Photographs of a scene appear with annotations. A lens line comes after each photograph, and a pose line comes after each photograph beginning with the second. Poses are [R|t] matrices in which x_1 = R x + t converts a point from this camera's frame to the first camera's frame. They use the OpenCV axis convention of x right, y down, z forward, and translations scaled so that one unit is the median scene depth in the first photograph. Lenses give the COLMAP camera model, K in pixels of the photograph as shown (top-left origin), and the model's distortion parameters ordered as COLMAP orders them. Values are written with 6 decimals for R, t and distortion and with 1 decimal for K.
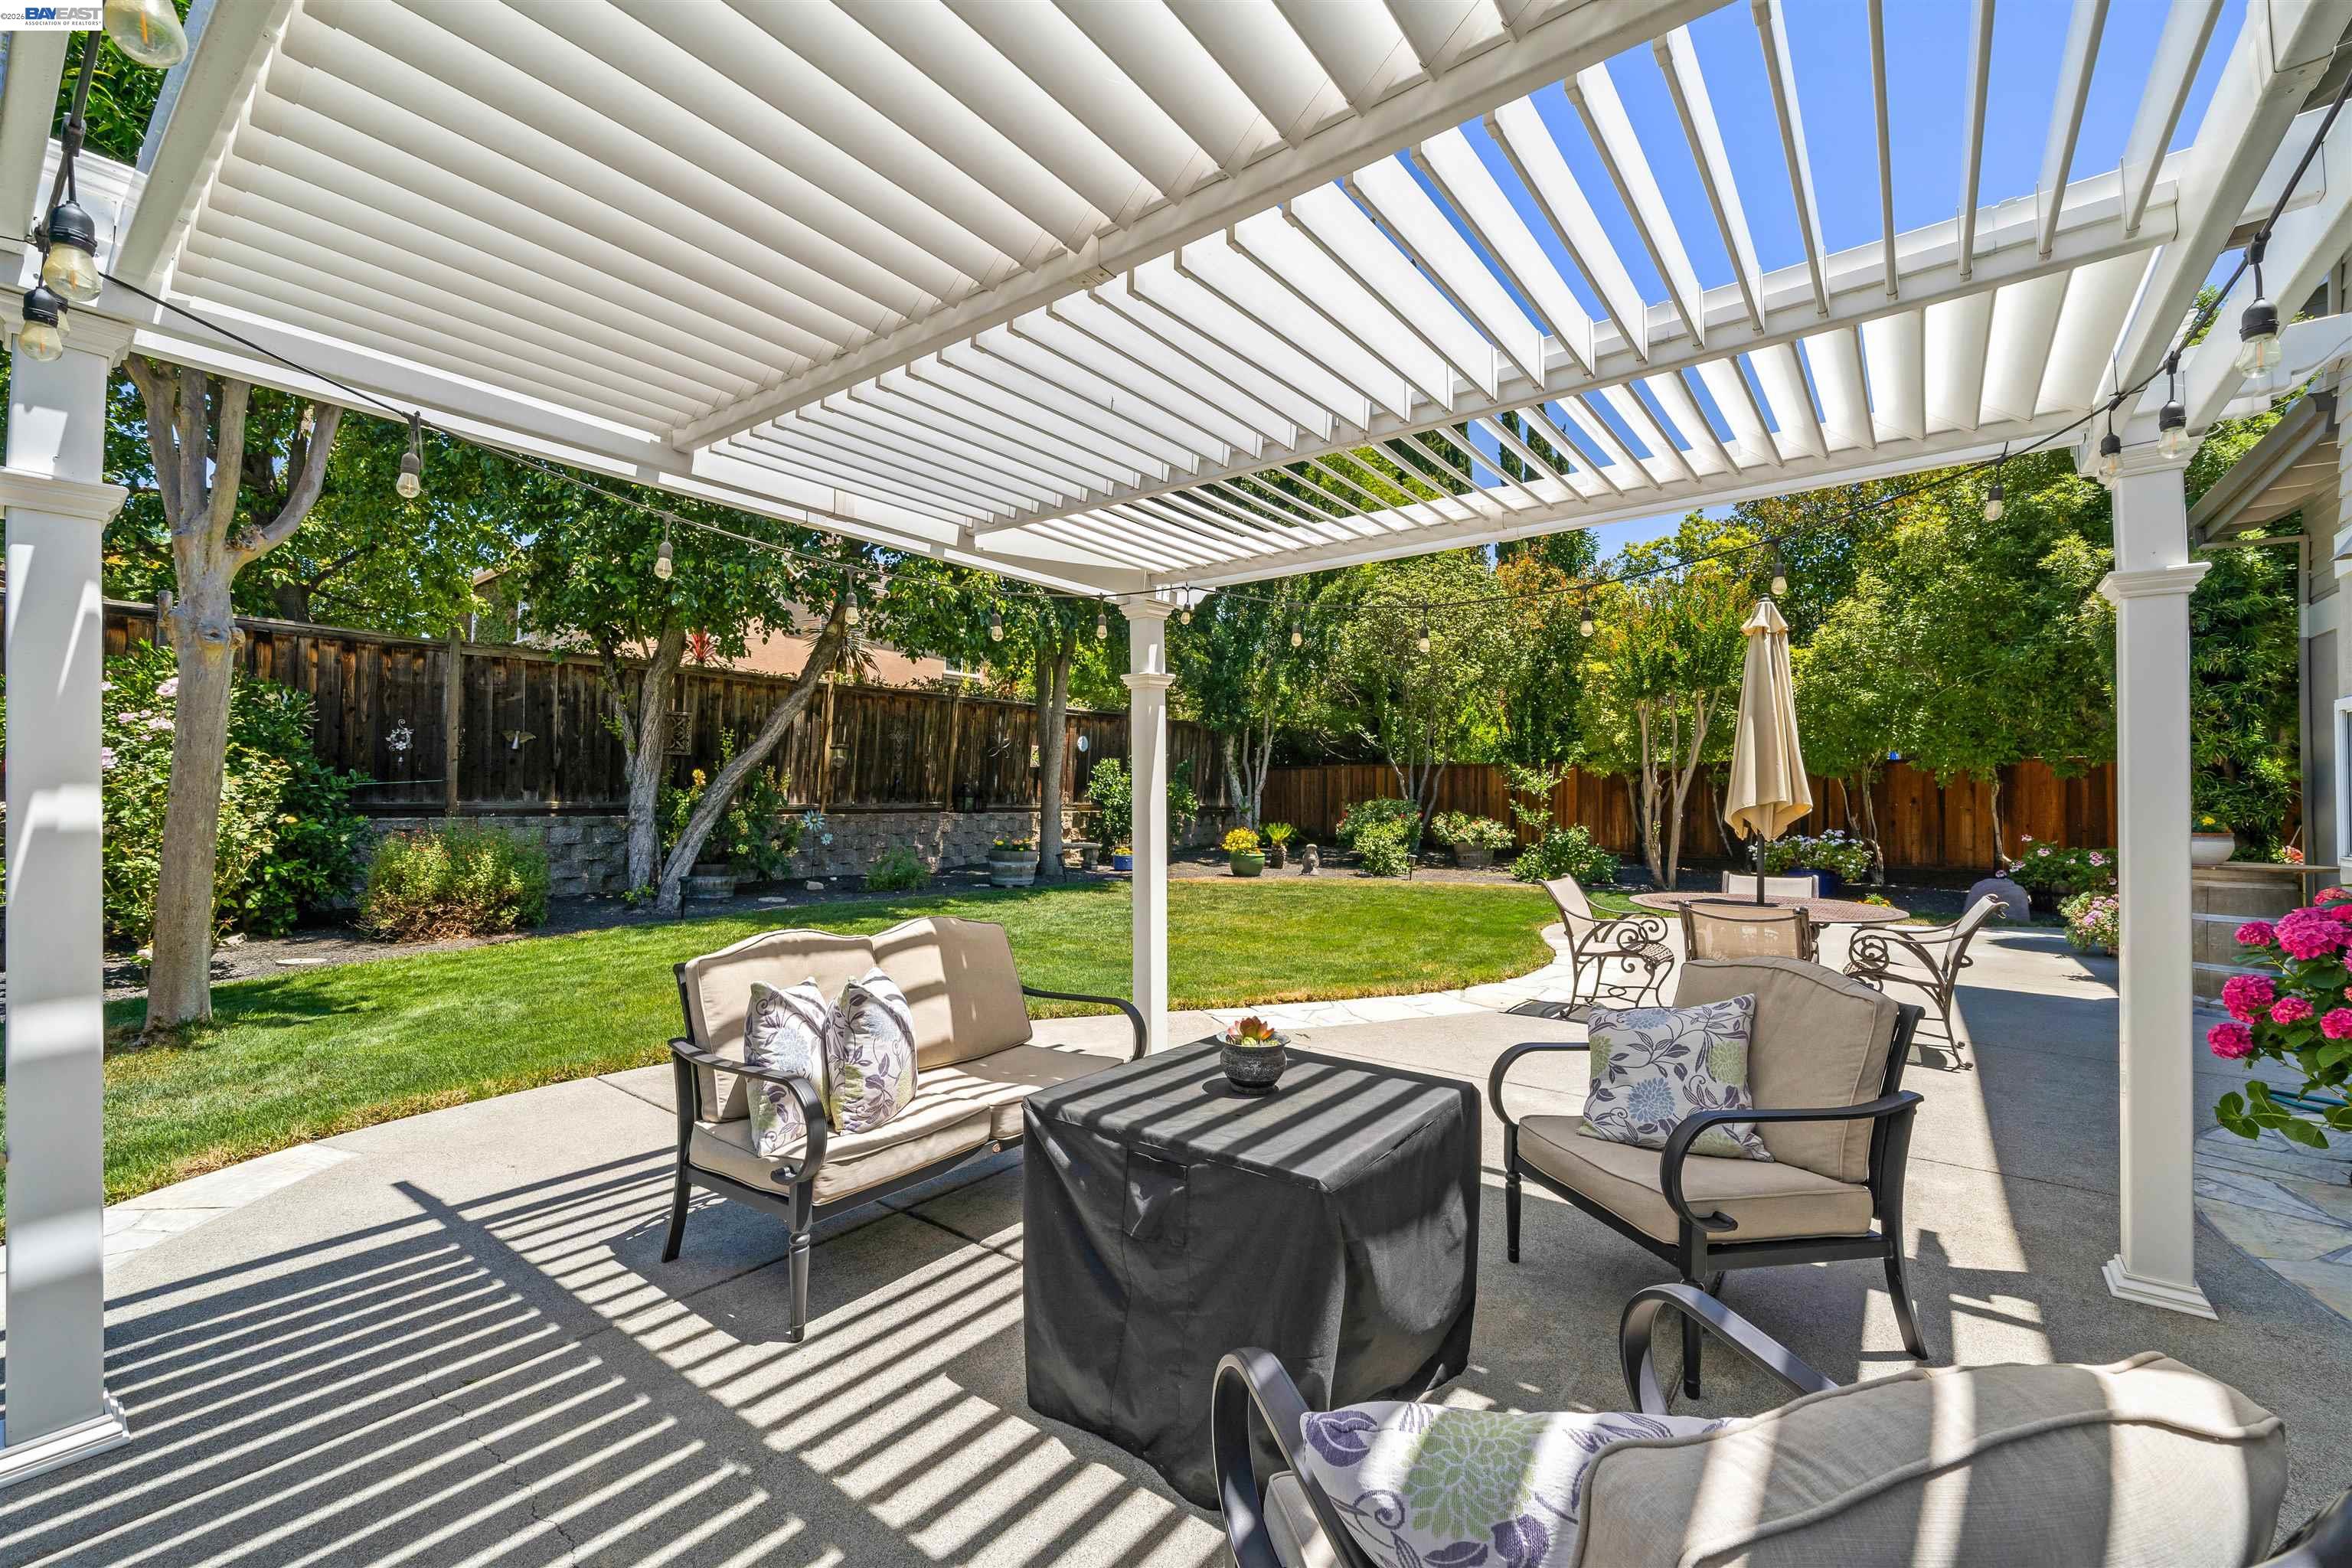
lens RADIAL K [[920.4, 0, 1157.9], [0, 920.4, 782.8], [0, 0, 1]] dist [-0.005047, -0.000114]
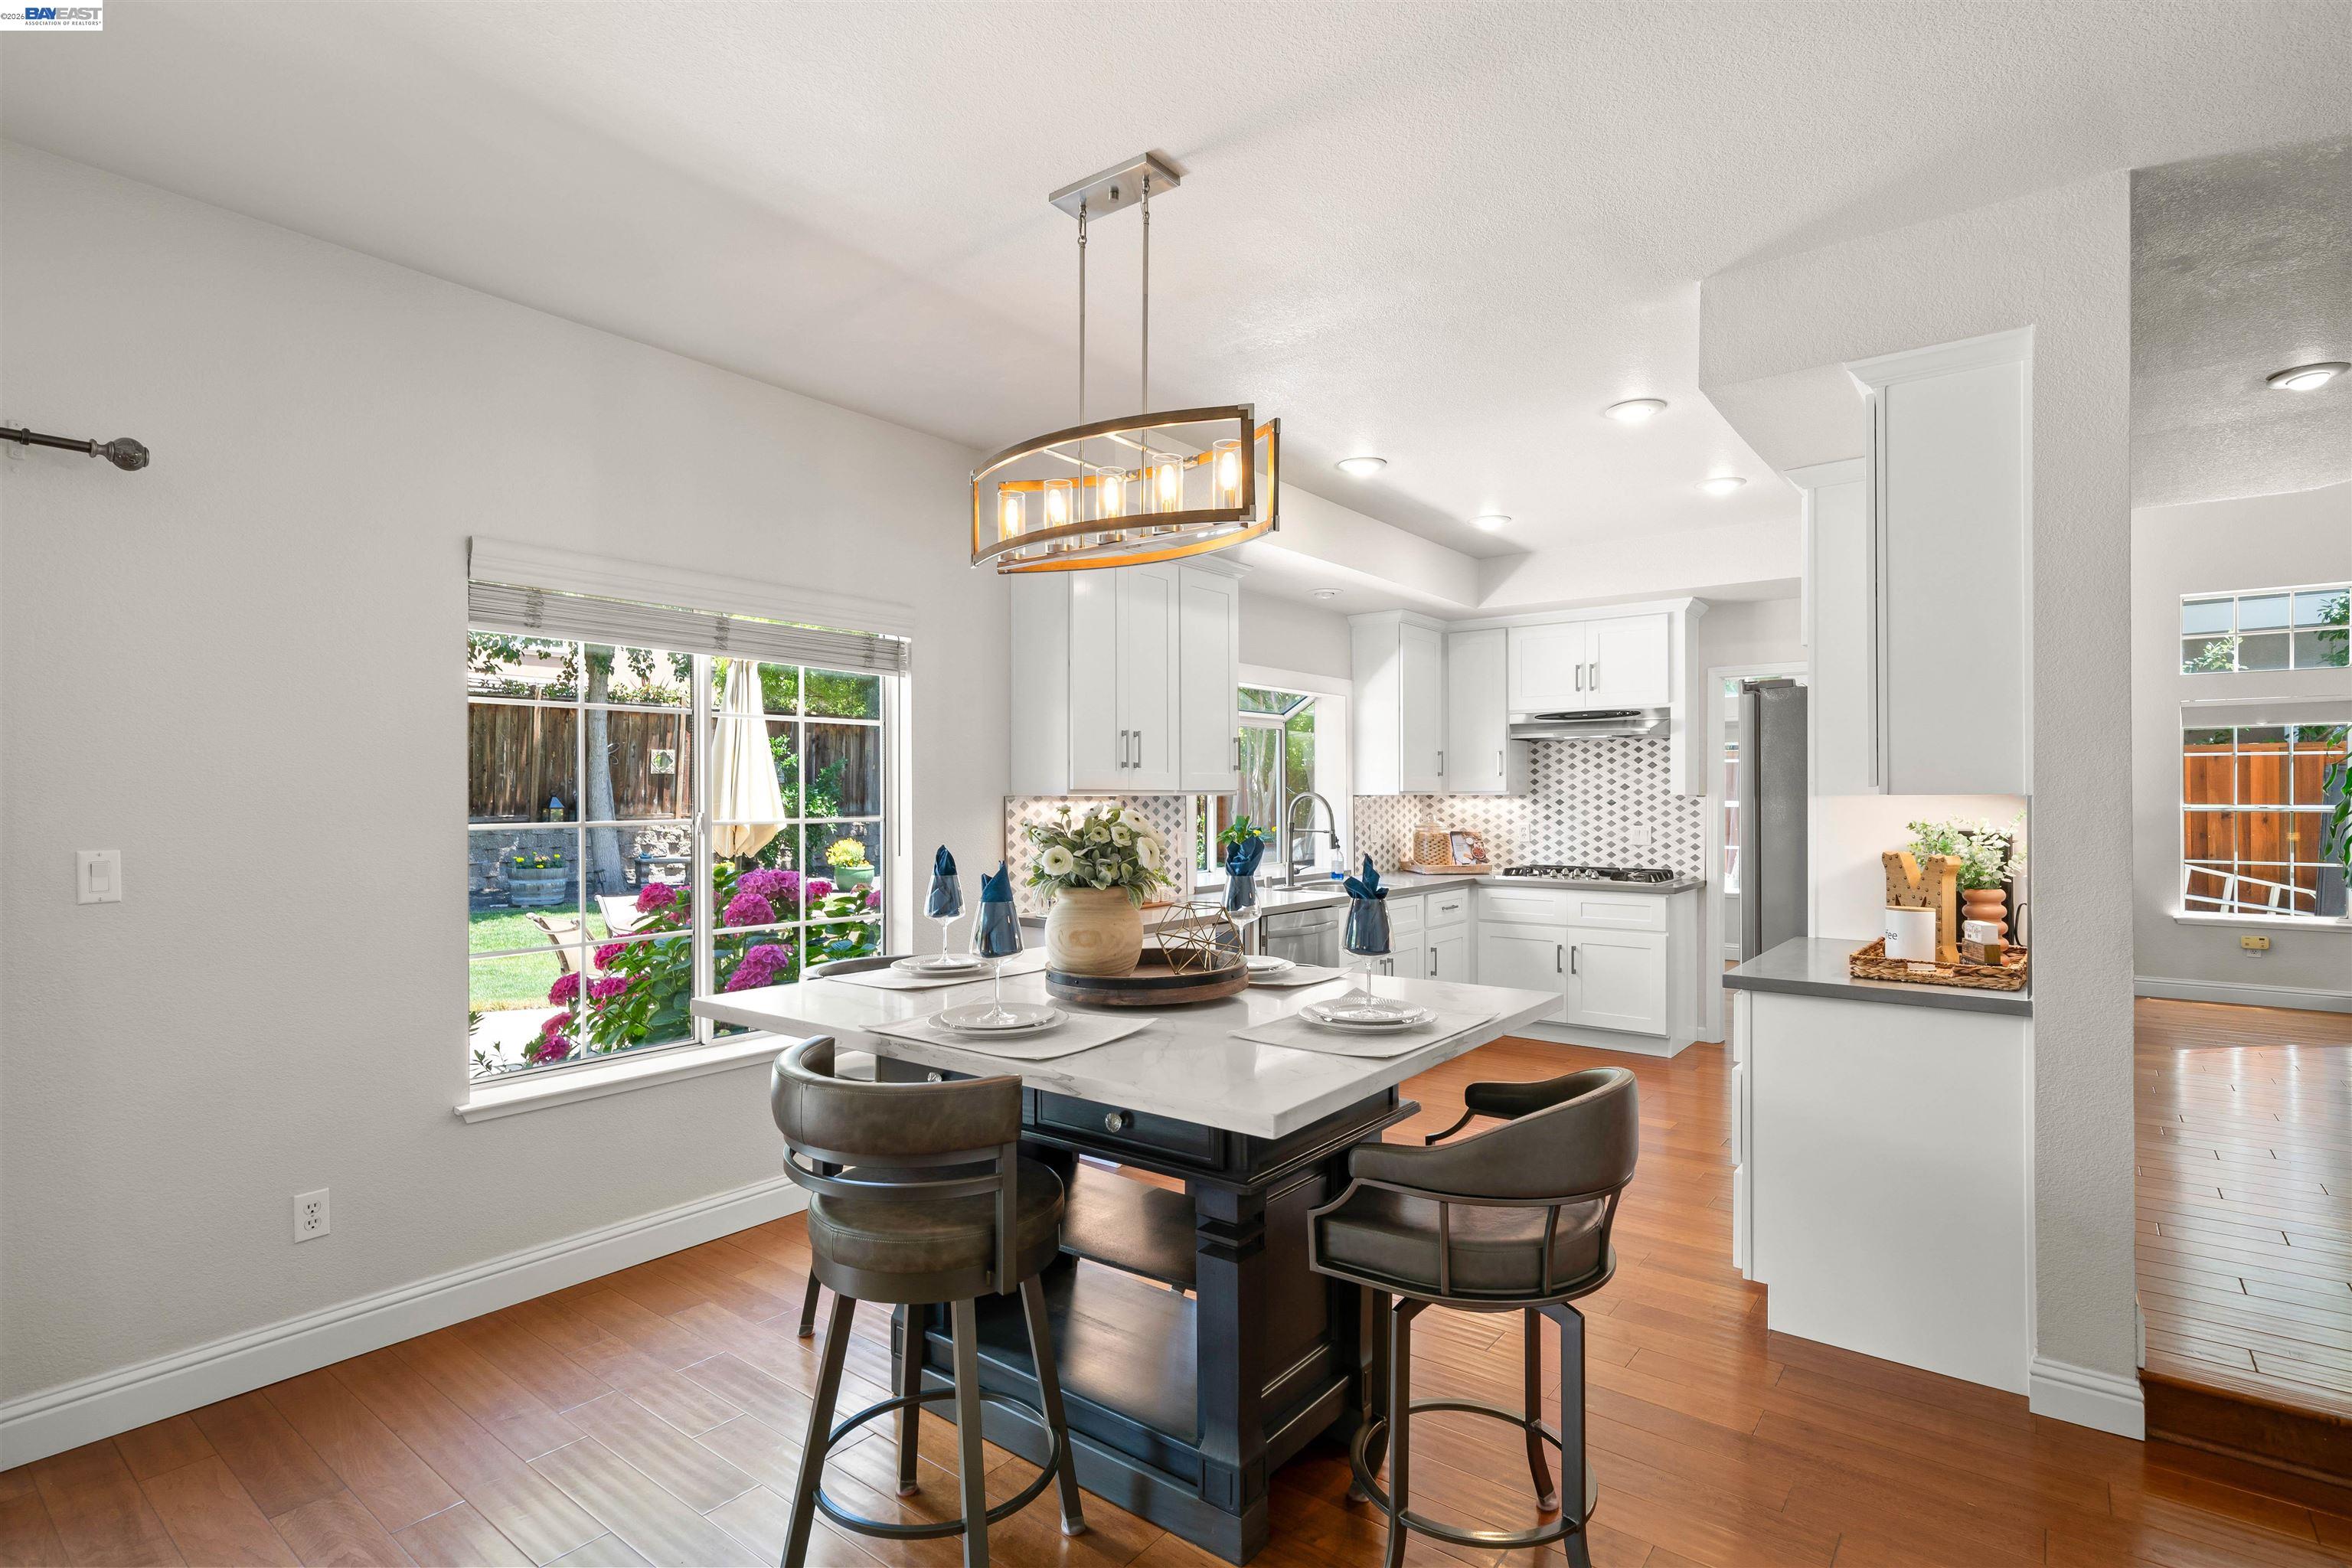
lens RADIAL K [[1137.0, 0, 1168.5], [0, 1137.0, 794.1], [0, 0, 1]] dist [-0.014942, 0.006101]
pose [[0.999851, -0.014642, 0.009131, 0.488773], [0.014489, 0.999758, 0.016573, -0.010814], [-0.009372, -0.016439, 0.999821, -0.140122]]
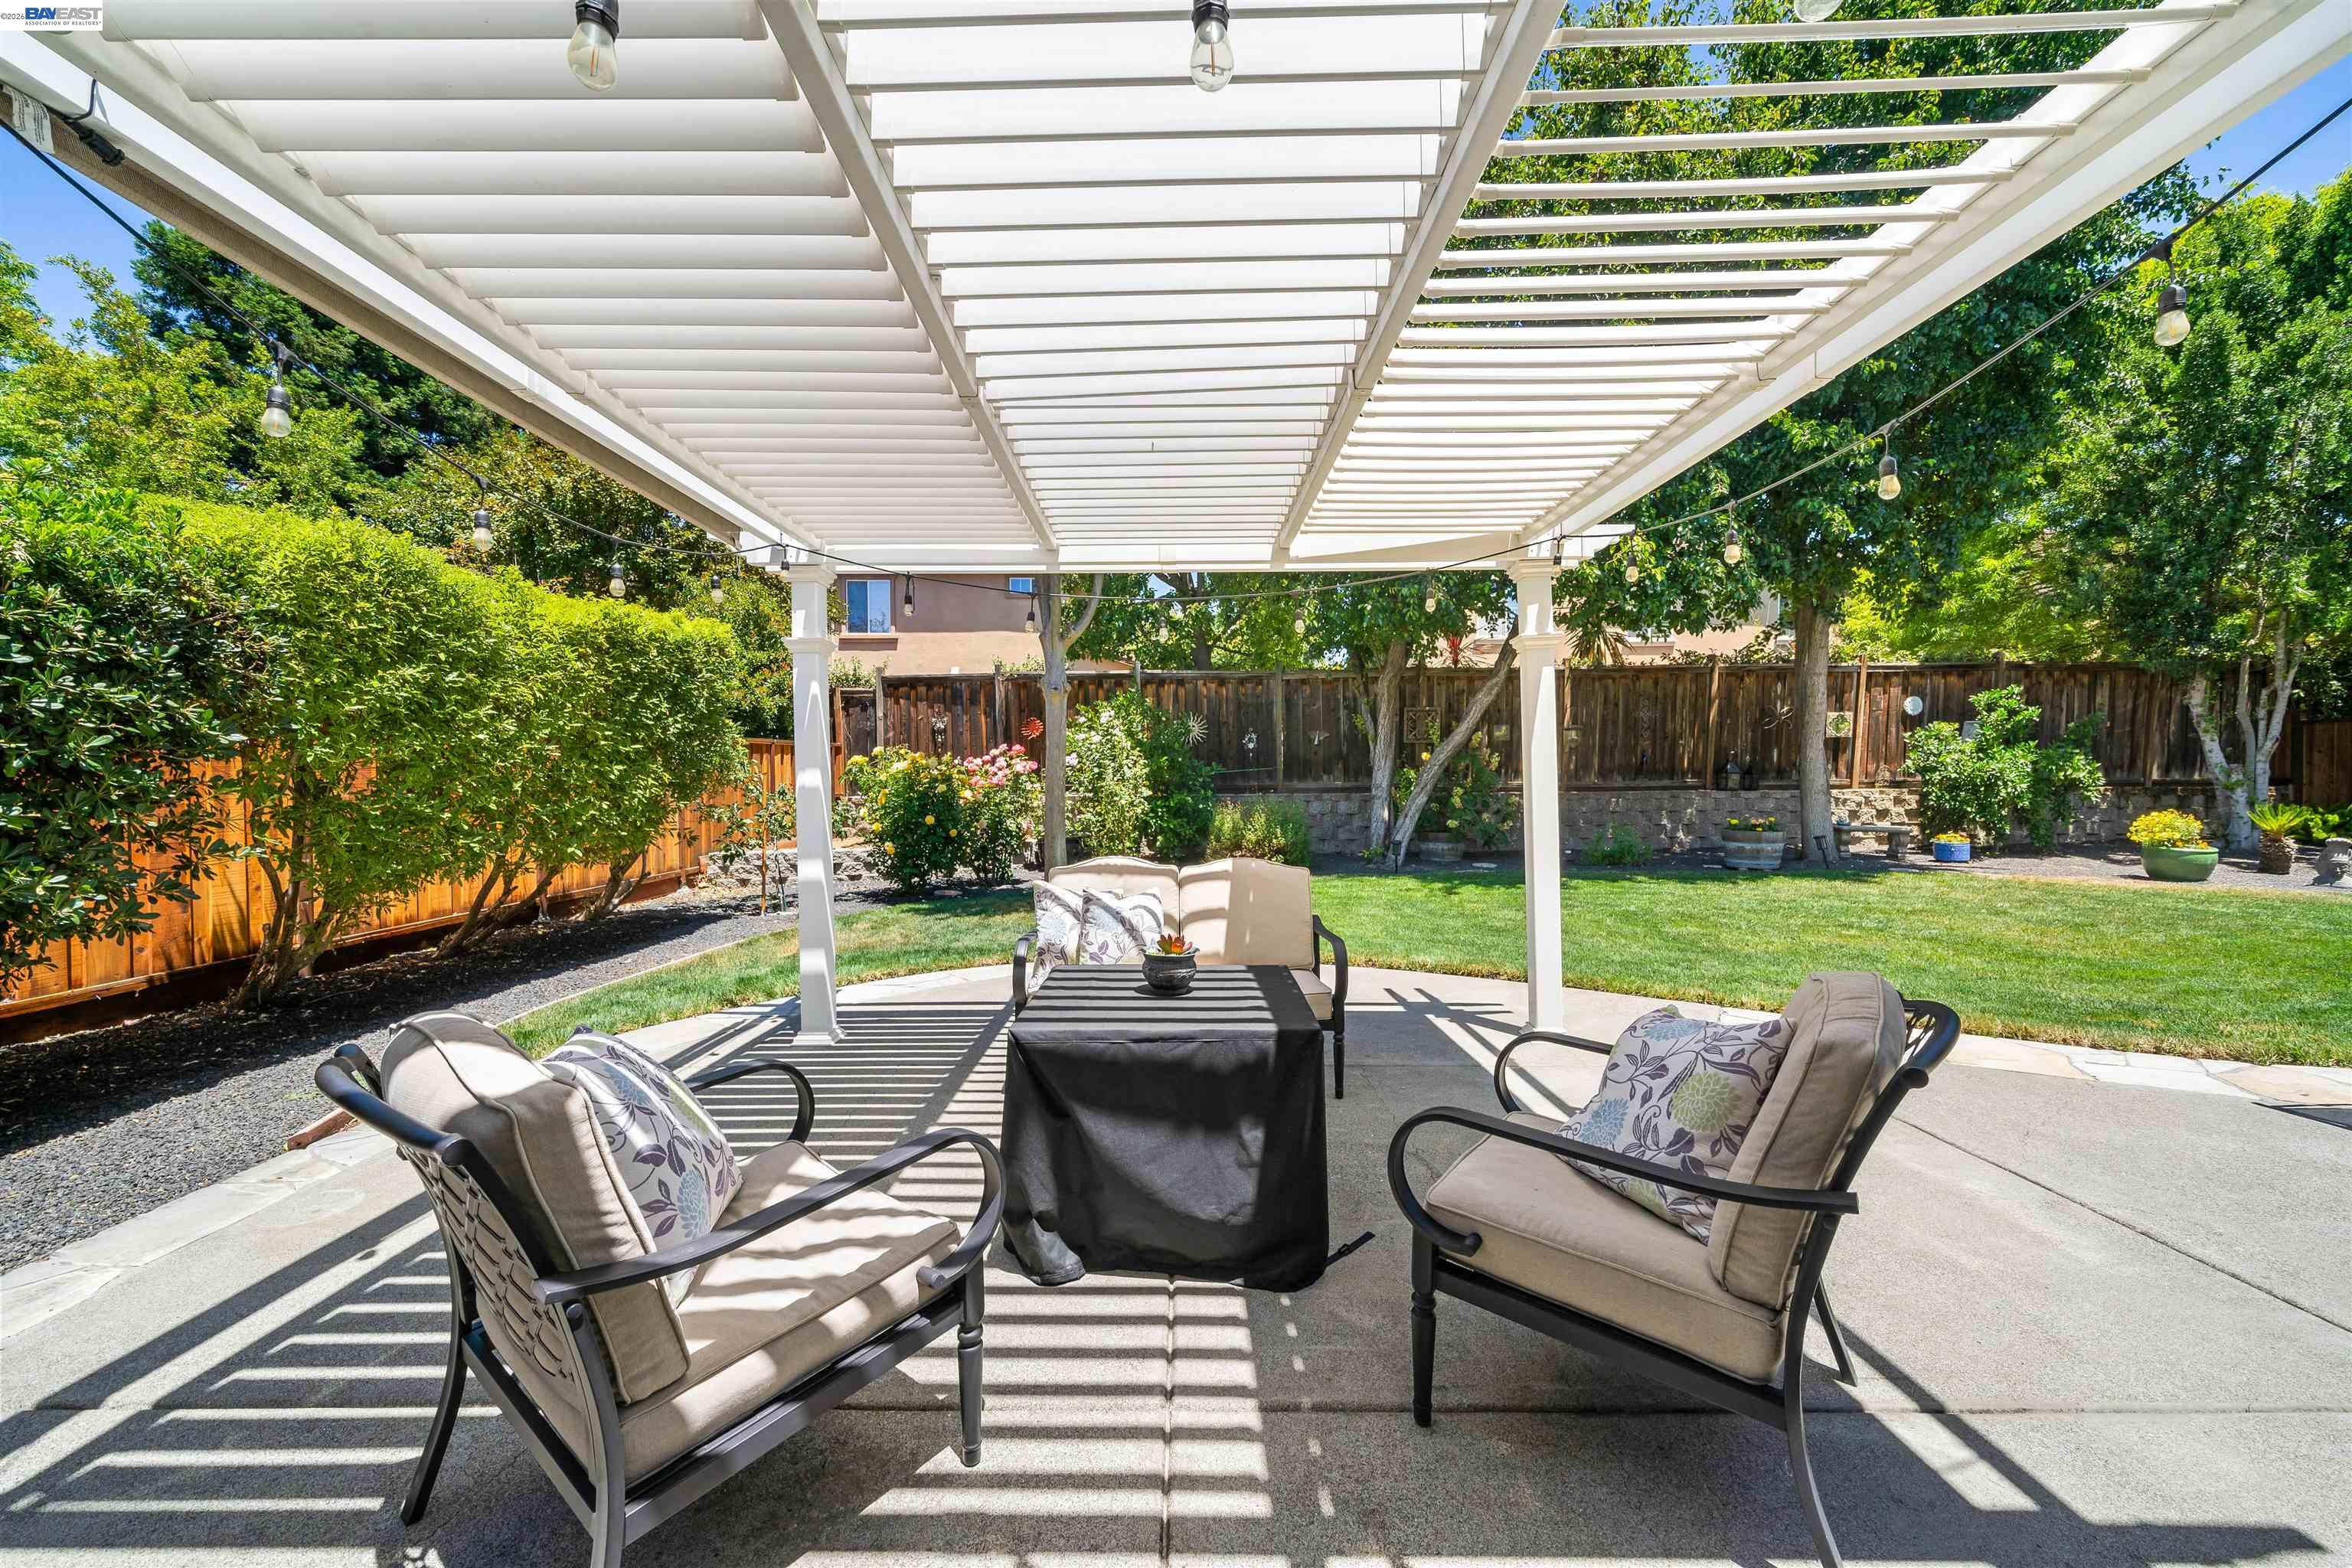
lens RADIAL K [[865.6, 0, 1197.0], [0, 865.6, 783.8], [0, 0, 1]] dist [-0.003819, -0.000251]
pose [[0.619416, -0.009473, -0.785006, 0.182896], [0.026141, 0.999622, 0.008564, 0.005857], [0.784628, -0.025826, 0.619429, 0.047617]]
